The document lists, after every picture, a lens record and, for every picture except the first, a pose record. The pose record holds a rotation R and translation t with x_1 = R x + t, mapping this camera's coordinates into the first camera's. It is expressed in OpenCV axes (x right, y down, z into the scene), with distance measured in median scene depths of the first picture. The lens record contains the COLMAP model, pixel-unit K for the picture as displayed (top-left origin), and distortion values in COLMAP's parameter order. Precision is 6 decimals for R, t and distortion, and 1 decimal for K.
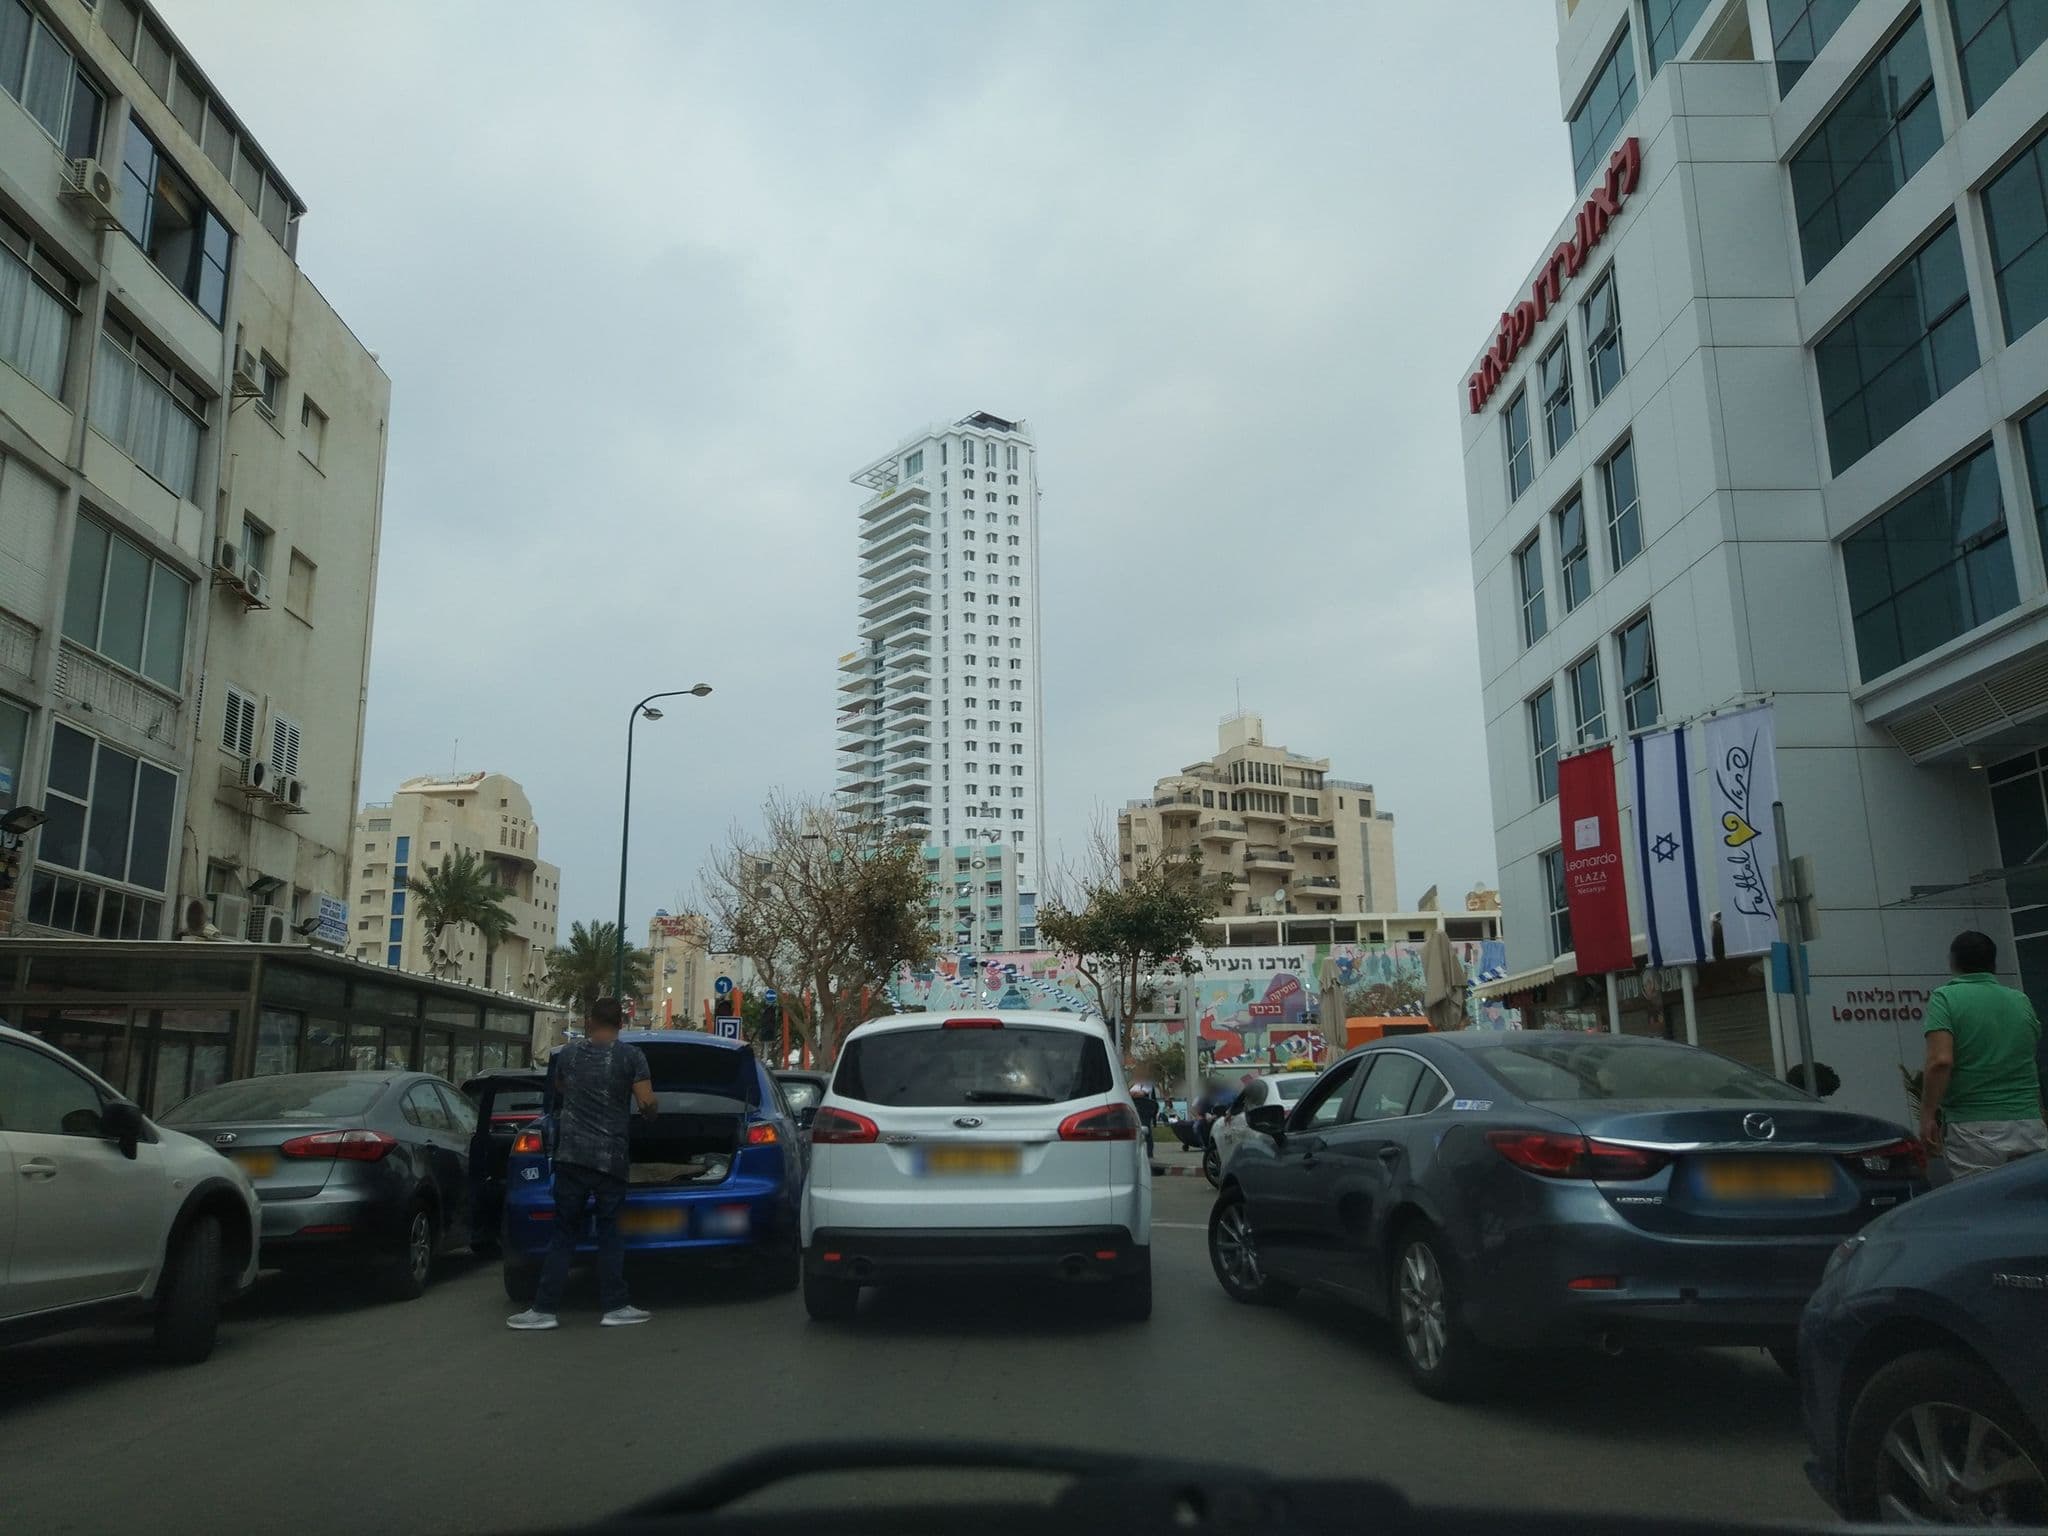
lens RADIAL K [[1512.9, 0, 1024.0], [0, 1512.9, 768.0], [0, 0, 1]] dist [0.000406, -0.001328]
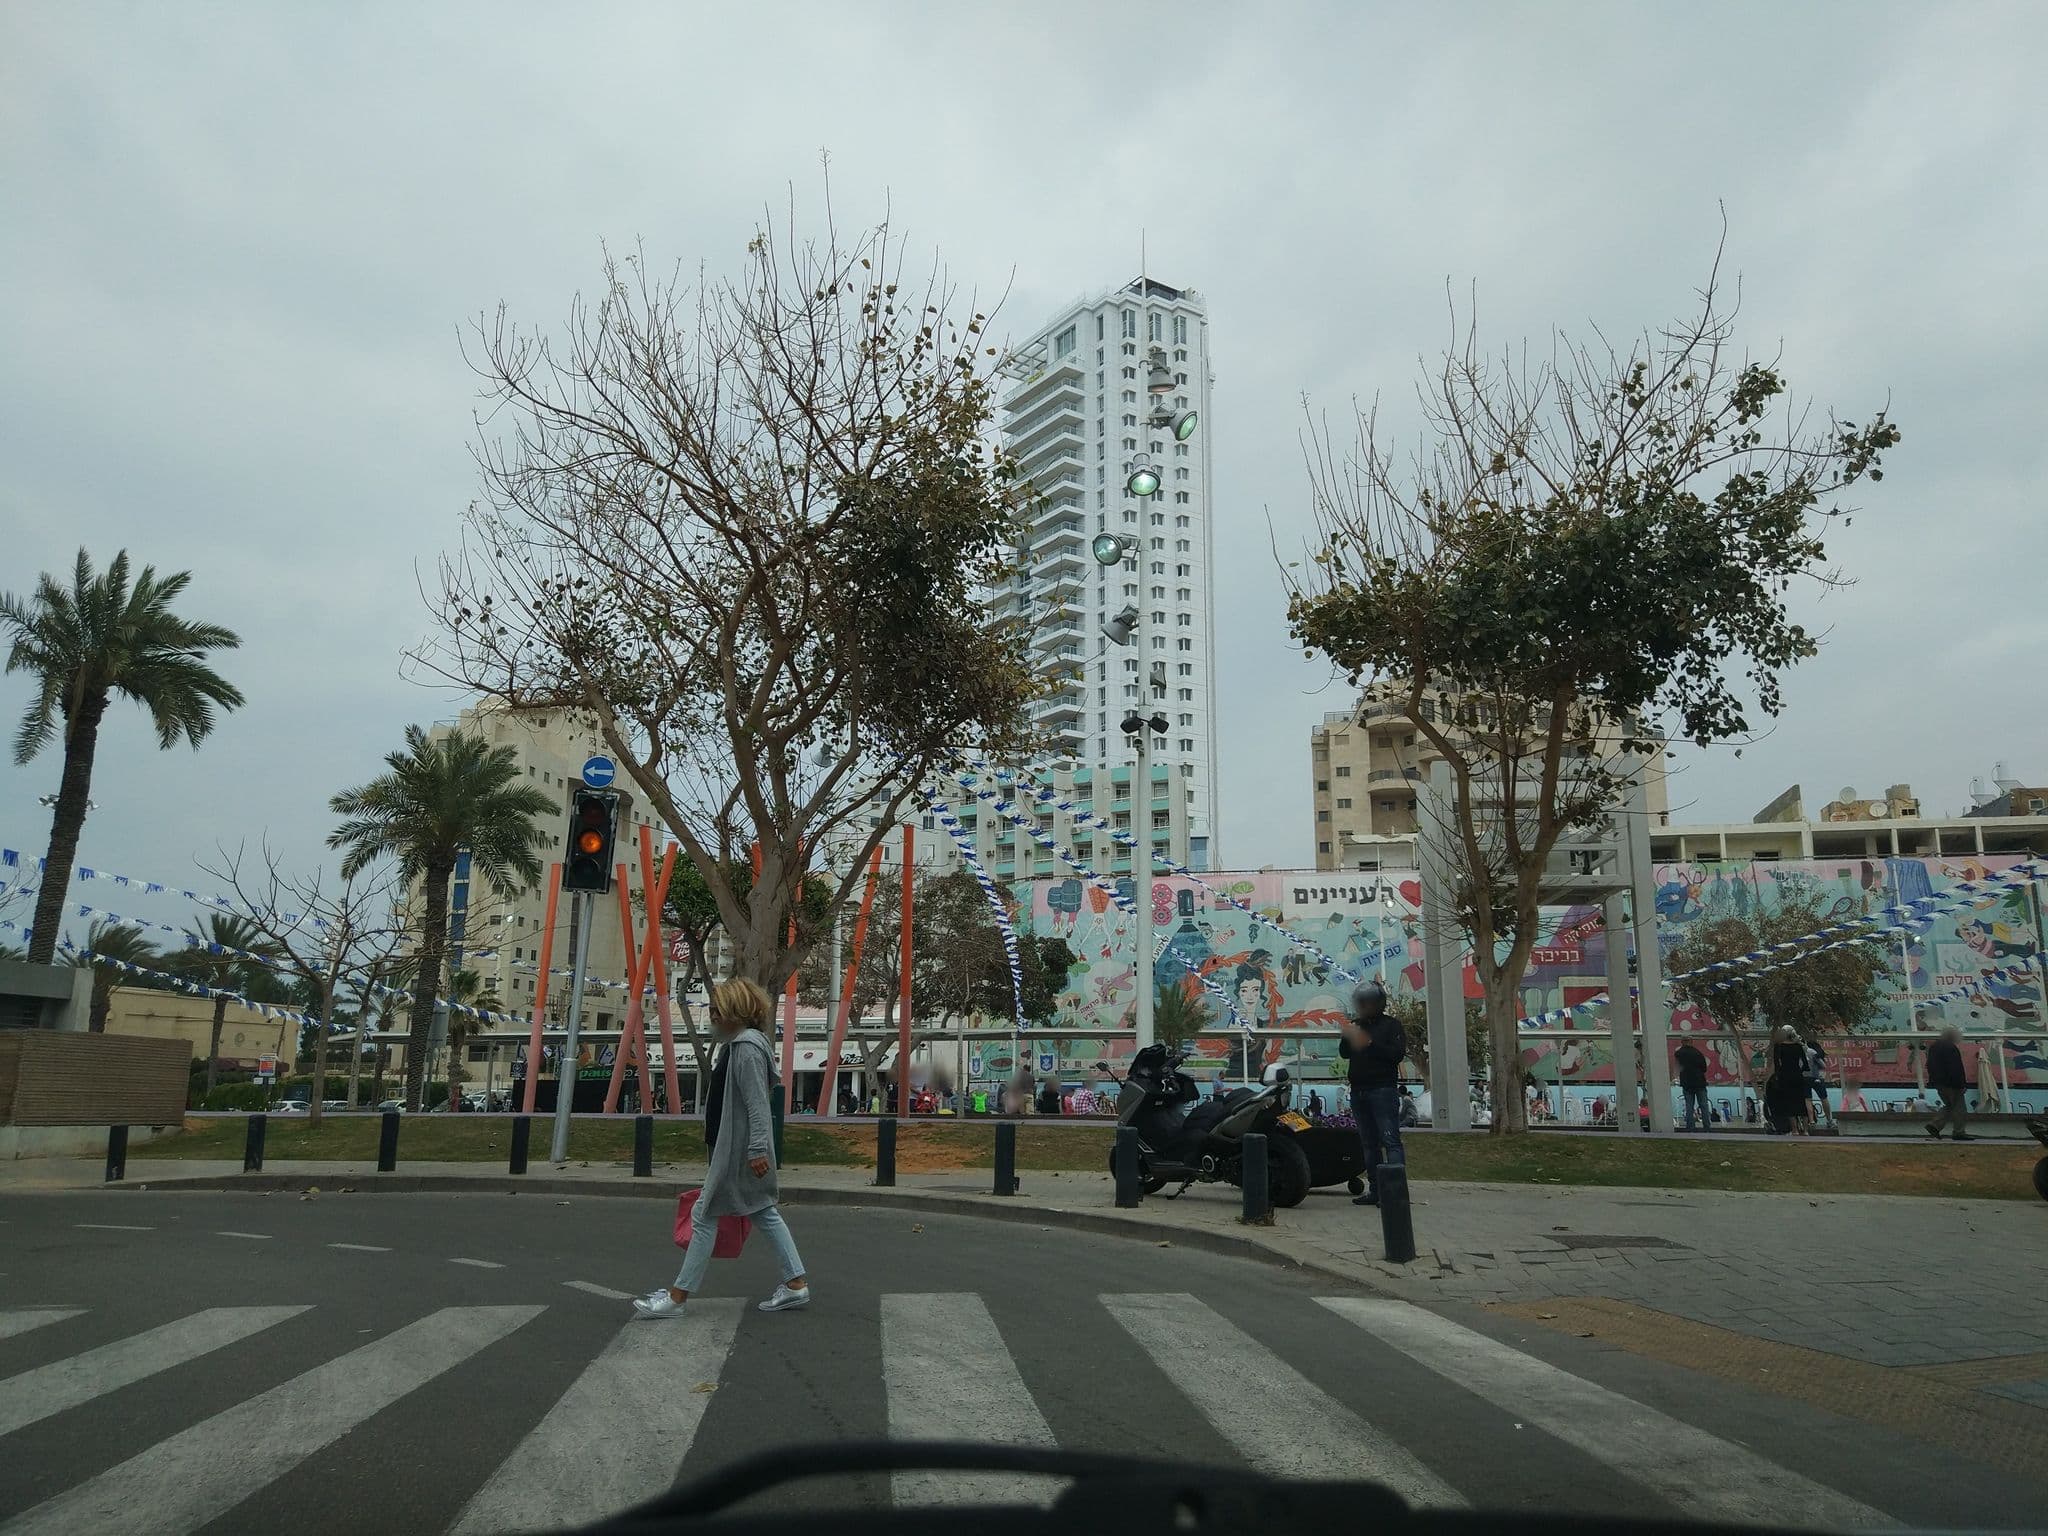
lens RADIAL K [[1435.8, 0, 1024.0], [0, 1435.8, 768.0], [0, 0, 1]] dist [0.004845, -0.000182]
pose [[0.993916, 0.000502, -0.110139, -0.005963], [-0.000433, 1.000000, 0.000658, 0.042845], [0.110139, -0.000606, 0.993916, 0.186721]]
